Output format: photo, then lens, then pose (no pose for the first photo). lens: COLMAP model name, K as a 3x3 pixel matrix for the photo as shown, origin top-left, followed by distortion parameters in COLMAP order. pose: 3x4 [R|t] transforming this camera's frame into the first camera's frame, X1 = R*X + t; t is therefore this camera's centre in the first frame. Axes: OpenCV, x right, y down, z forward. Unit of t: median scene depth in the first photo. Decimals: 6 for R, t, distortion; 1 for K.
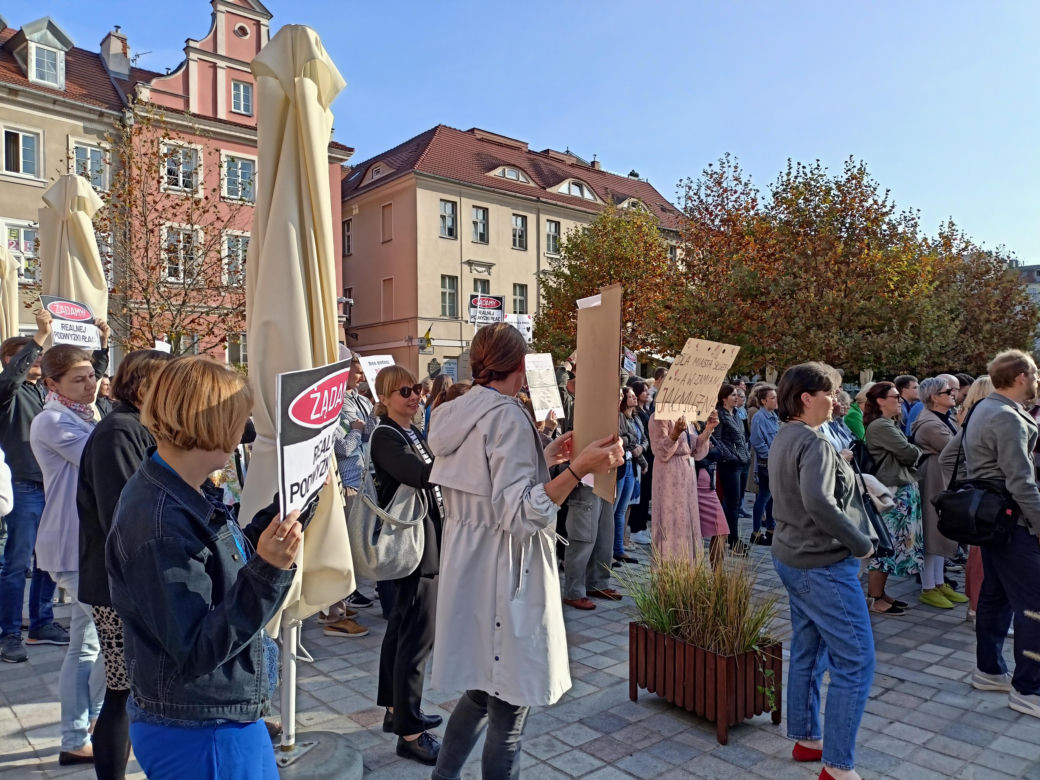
lens RADIAL K [[762.1, 0, 524.4], [0, 762.1, 391.2], [0, 0, 1]] dist [0.047705, -0.052100]
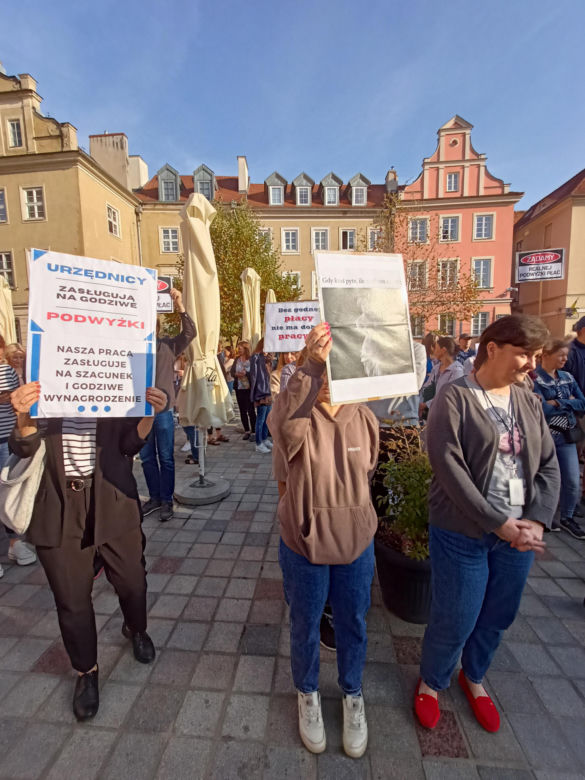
lens RADIAL K [[350.6, 0, 289.1], [0, 350.6, 385.8], [0, 0, 1]] dist [0.002478, -0.000475]
pose [[0.685051, 0.071898, -0.724939, 0.003549], [0.012937, 0.993760, 0.110784, -0.000047], [0.728380, -0.085271, 0.679846, 0.103986]]
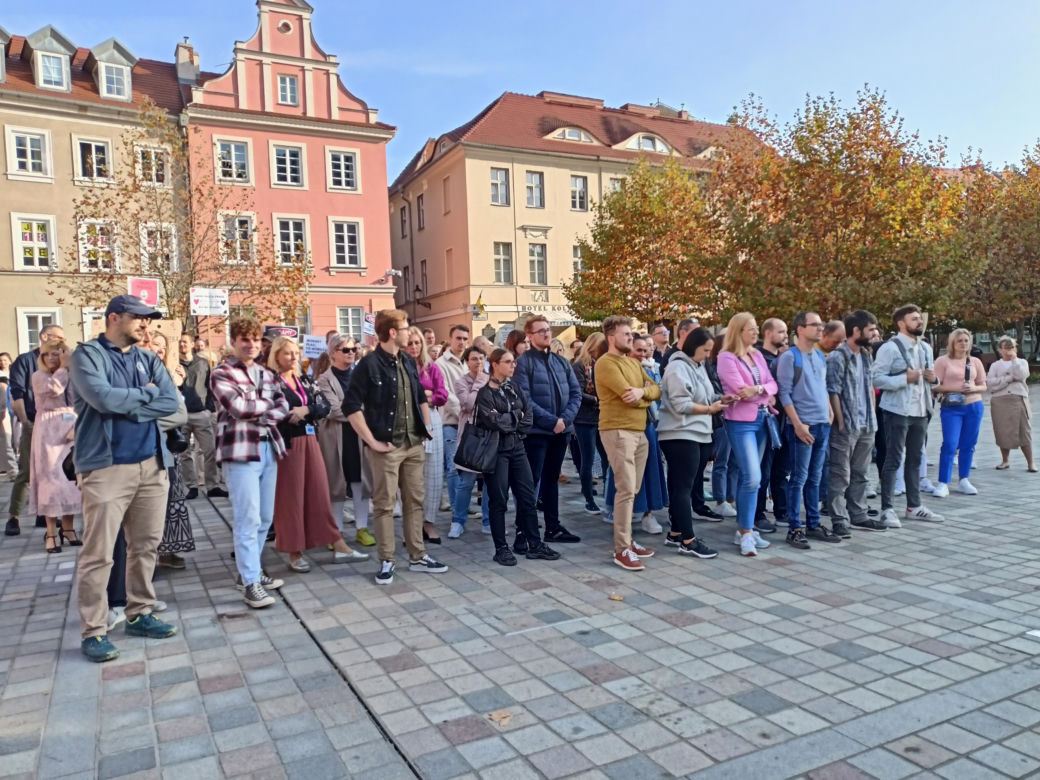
lens RADIAL K [[762.1, 0, 524.4], [0, 762.1, 391.2], [0, 0, 1]] dist [0.047705, -0.052100]
pose [[0.971997, -0.016444, -0.234416, 0.186985], [0.027508, 0.998653, 0.044005, 0.004185], [0.233377, -0.049221, 0.971140, 0.003554]]
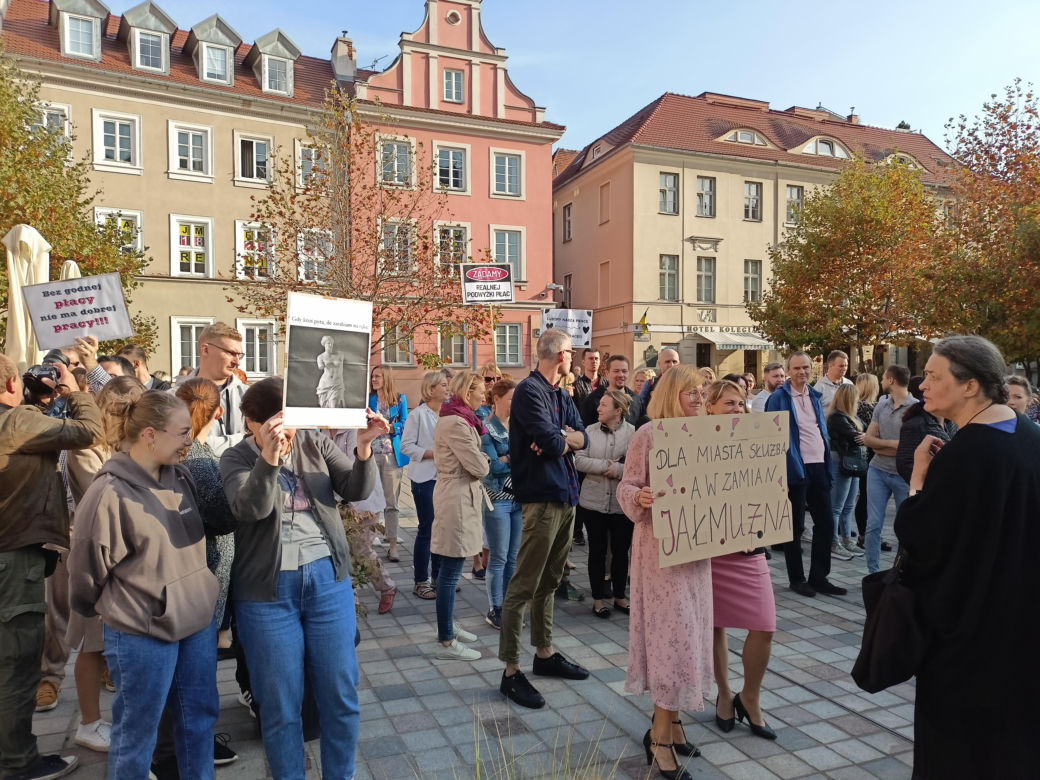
lens RADIAL K [[768.9, 0, 521.3], [0, 768.9, 393.3], [0, 0, 1]] dist [0.065954, -0.087770]
pose [[0.945429, 0.006476, -0.325763, 0.041580], [-0.000807, 0.999846, 0.017535, -0.001190], [0.325826, -0.016315, 0.945289, 0.067705]]
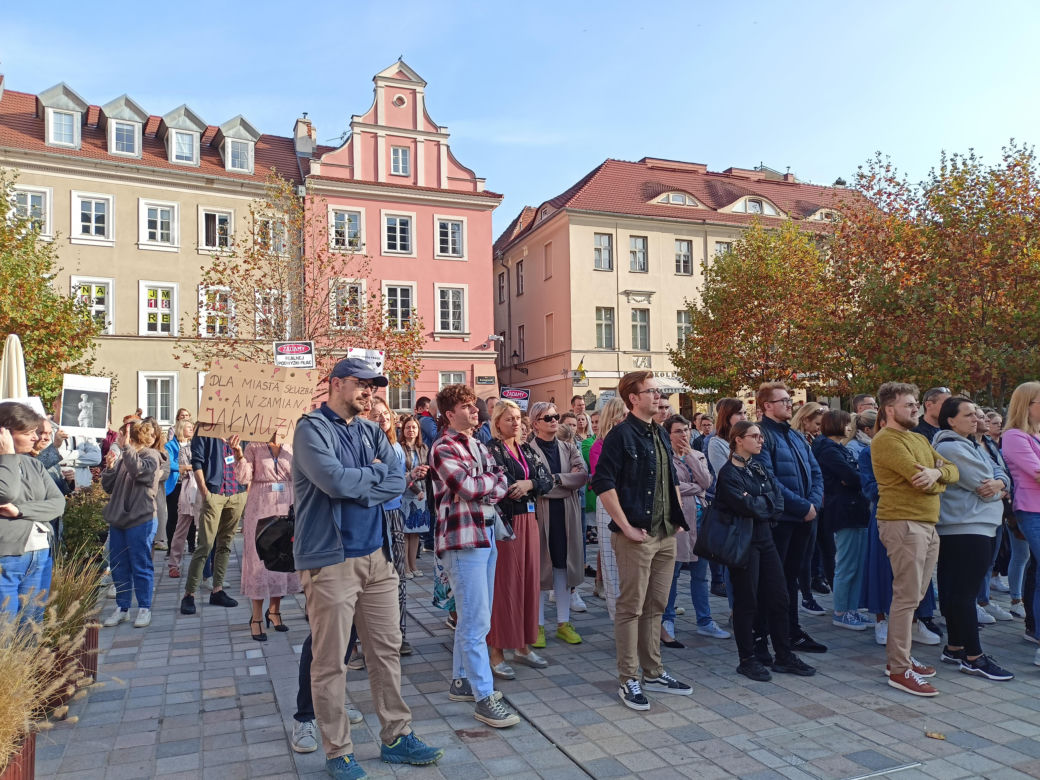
lens RADIAL K [[770.9, 0, 525.0], [0, 770.9, 395.0], [0, 0, 1]] dist [0.089193, -0.147374]
pose [[0.943191, -0.025423, -0.331277, 0.152407], [0.013274, 0.999156, -0.038884, 0.002128], [0.331986, 0.032278, 0.942732, 0.011576]]
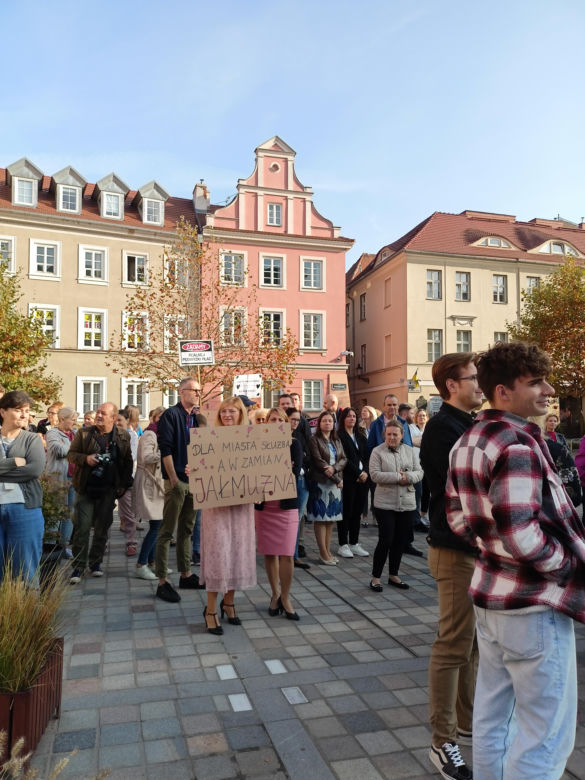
lens RADIAL K [[578.2, 0, 290.5], [0, 578.2, 394.5], [0, 0, 1]] dist [0.089193, -0.147374]
pose [[0.905118, -0.016949, -0.424821, 0.100405], [-0.004559, 0.998761, -0.049561, 0.002851], [0.425135, 0.046795, 0.903920, 0.053418]]
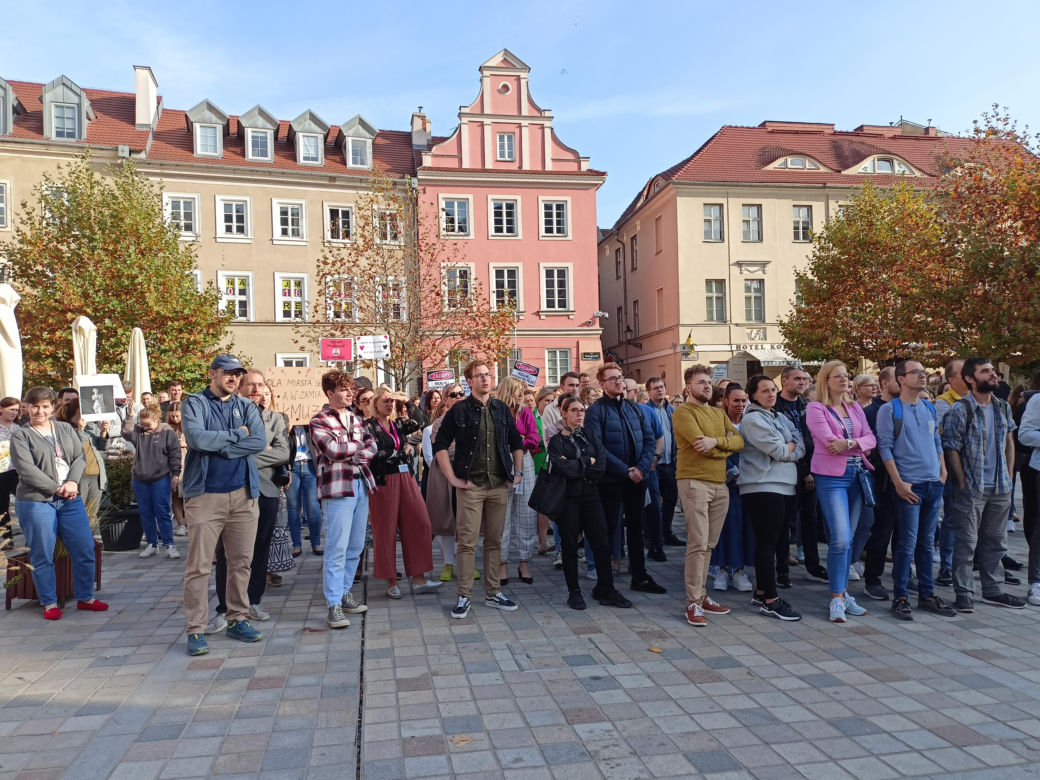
lens RADIAL K [[777.6, 0, 521.8], [0, 777.6, 387.6], [0, 0, 1]] dist [0.075310, -0.114760]
pose [[0.859007, -0.026923, -0.511256, 0.223509], [0.019886, 0.999617, -0.019229, 0.002942], [0.511578, 0.006352, 0.859213, 0.005298]]
